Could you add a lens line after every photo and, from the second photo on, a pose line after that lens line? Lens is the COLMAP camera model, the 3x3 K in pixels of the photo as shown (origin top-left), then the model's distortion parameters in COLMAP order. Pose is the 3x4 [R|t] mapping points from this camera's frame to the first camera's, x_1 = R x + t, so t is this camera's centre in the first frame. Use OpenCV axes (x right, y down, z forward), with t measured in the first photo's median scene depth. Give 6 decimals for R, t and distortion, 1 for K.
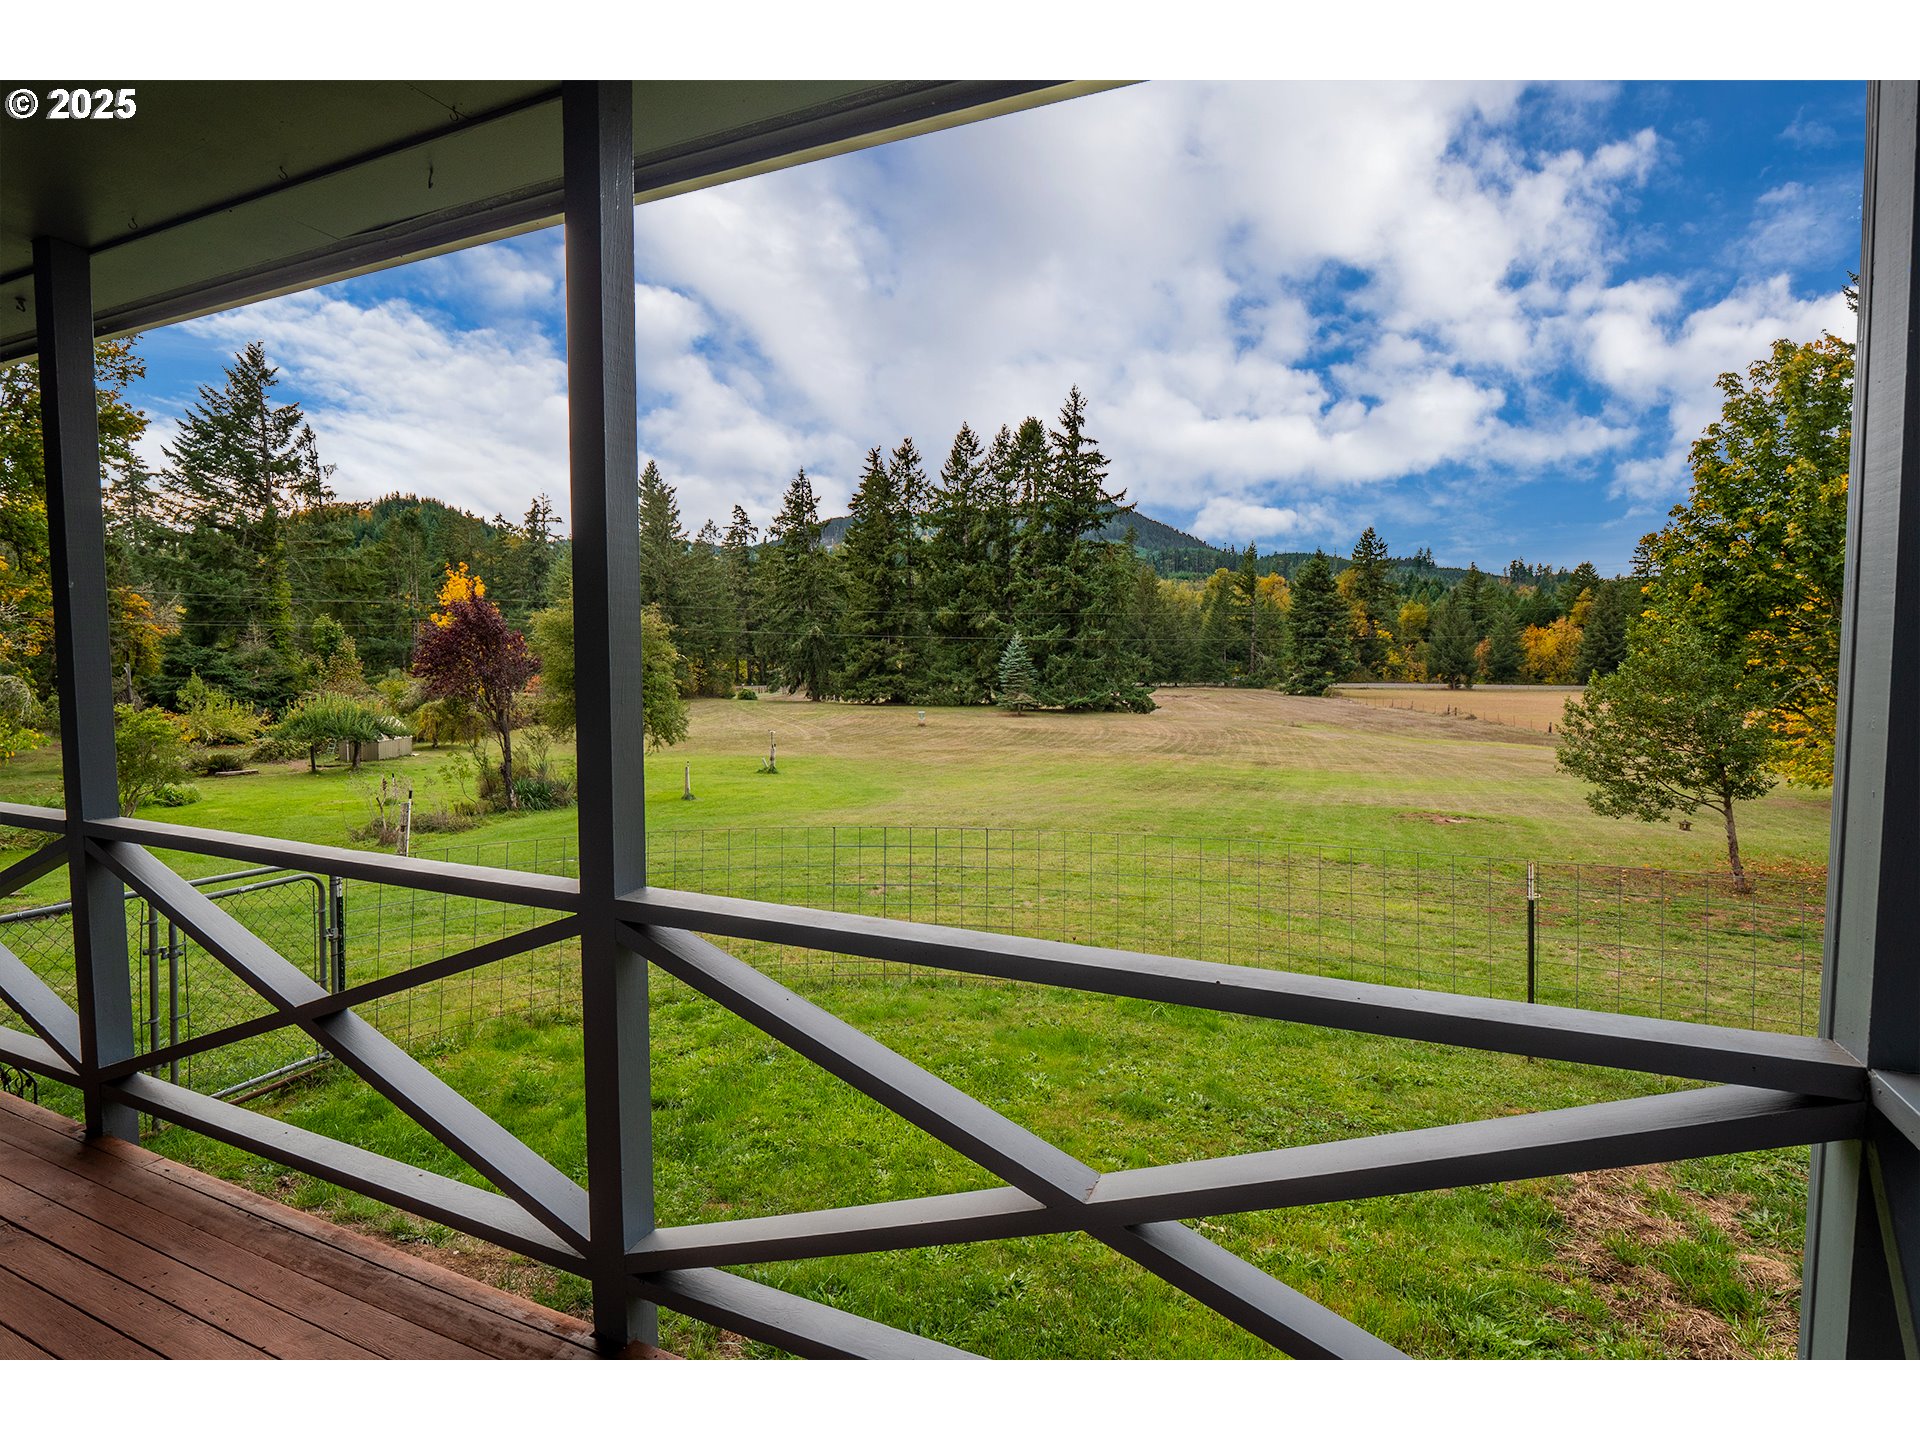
lens RADIAL K [[933.6, 0, 948.4], [0, 933.6, 715.2], [0, 0, 1]] dist [-0.008065, -0.001103]
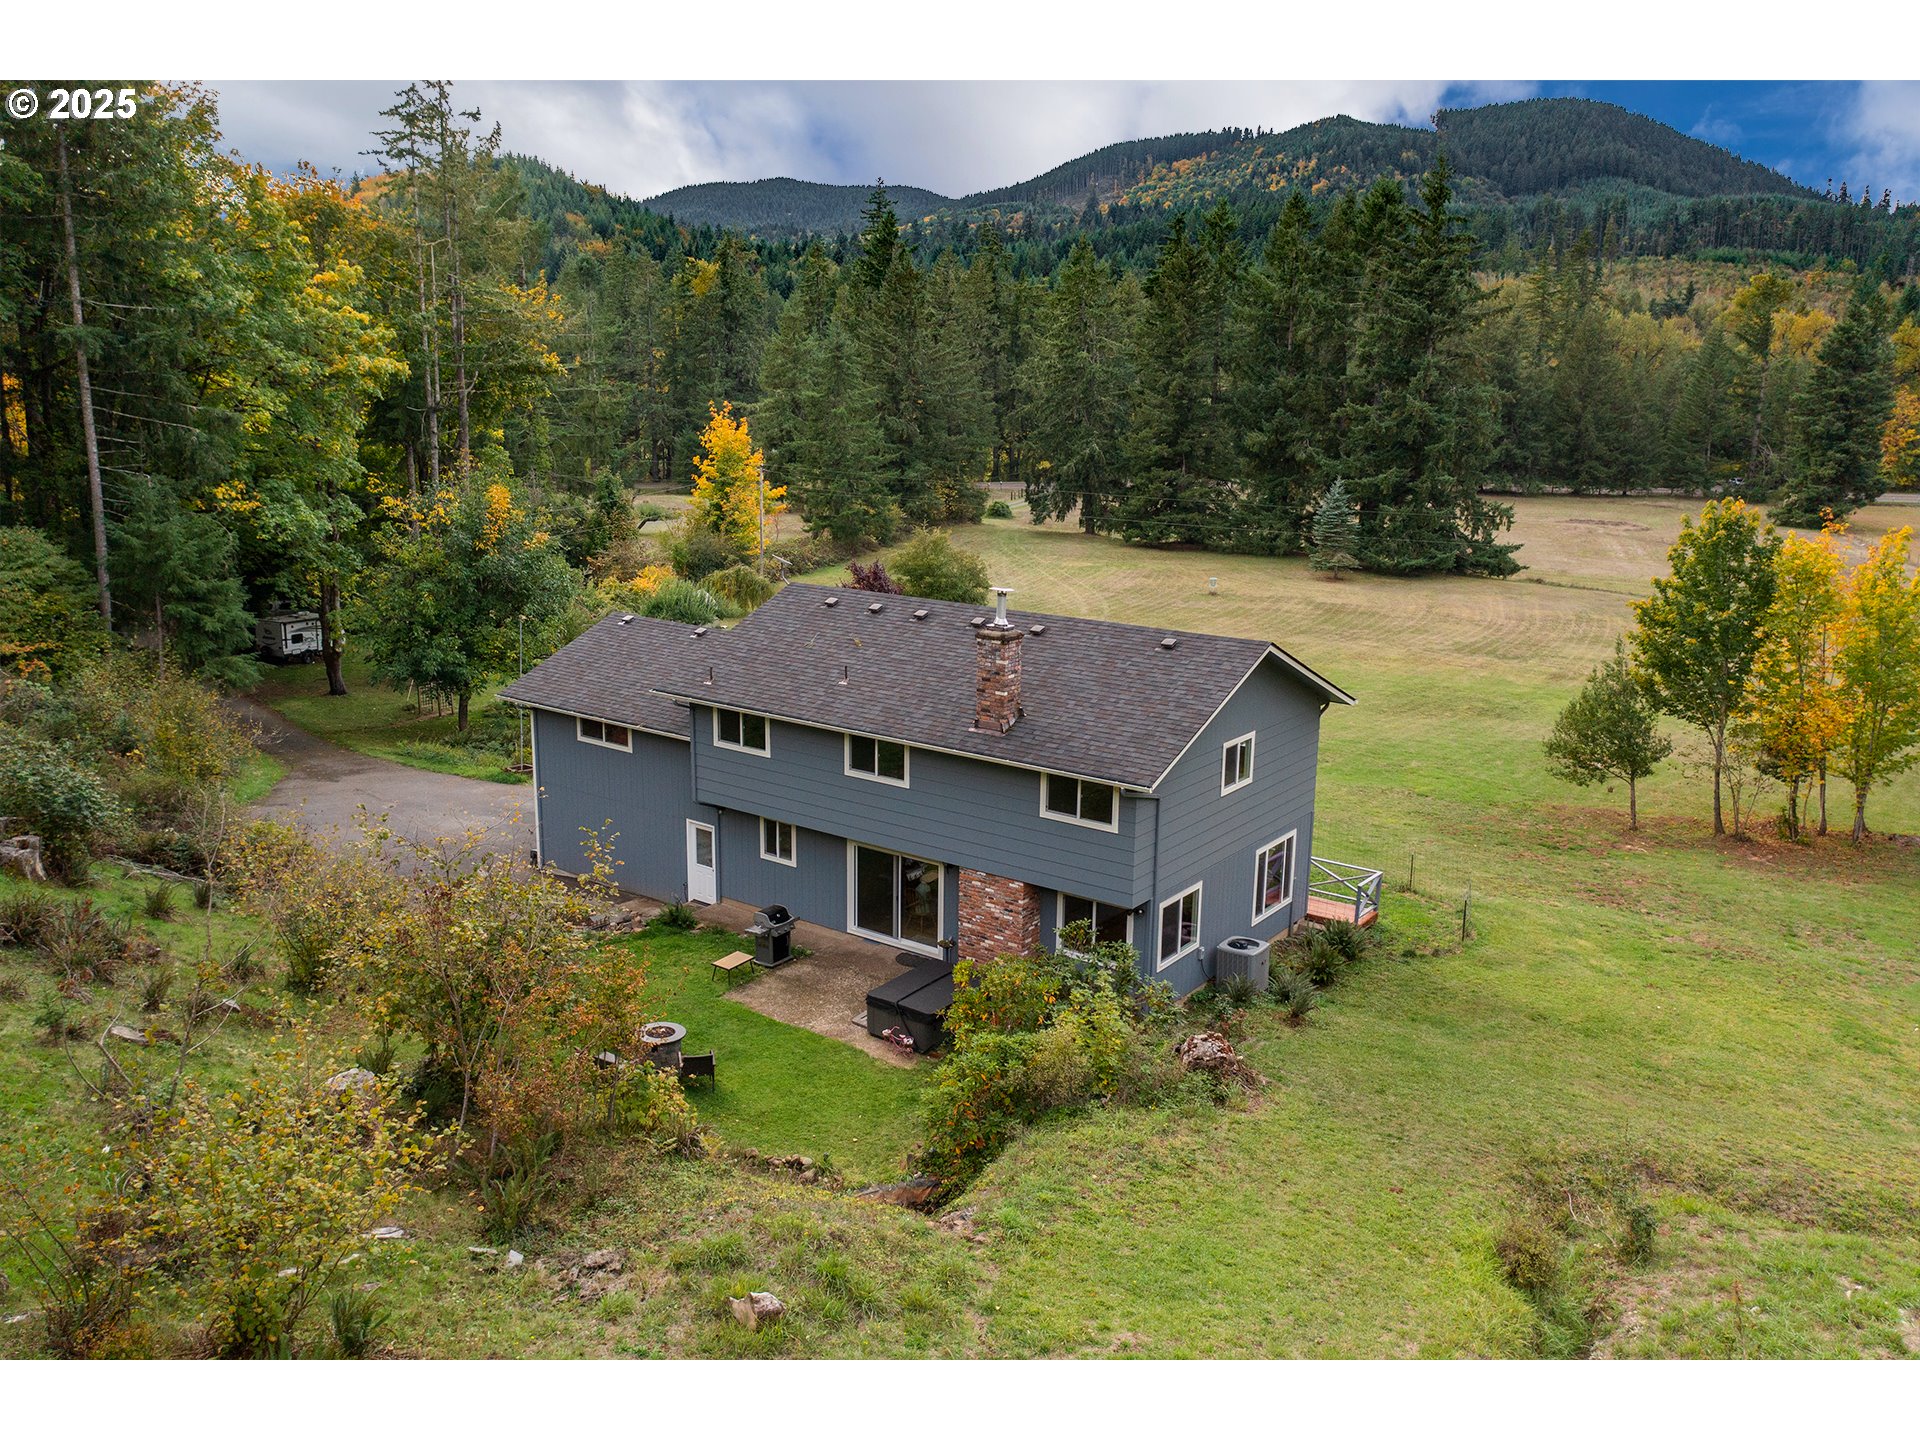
lens RADIAL K [[1516.3, 0, 963.2], [0, 1516.3, 728.4], [0, 0, 1]] dist [-0.009779, 0.006393]
pose [[0.976744, 0.061287, -0.205463, 0.031024], [-0.026187, 0.985202, 0.169383, -0.073183], [0.212804, -0.160064, 0.963895, -0.322677]]
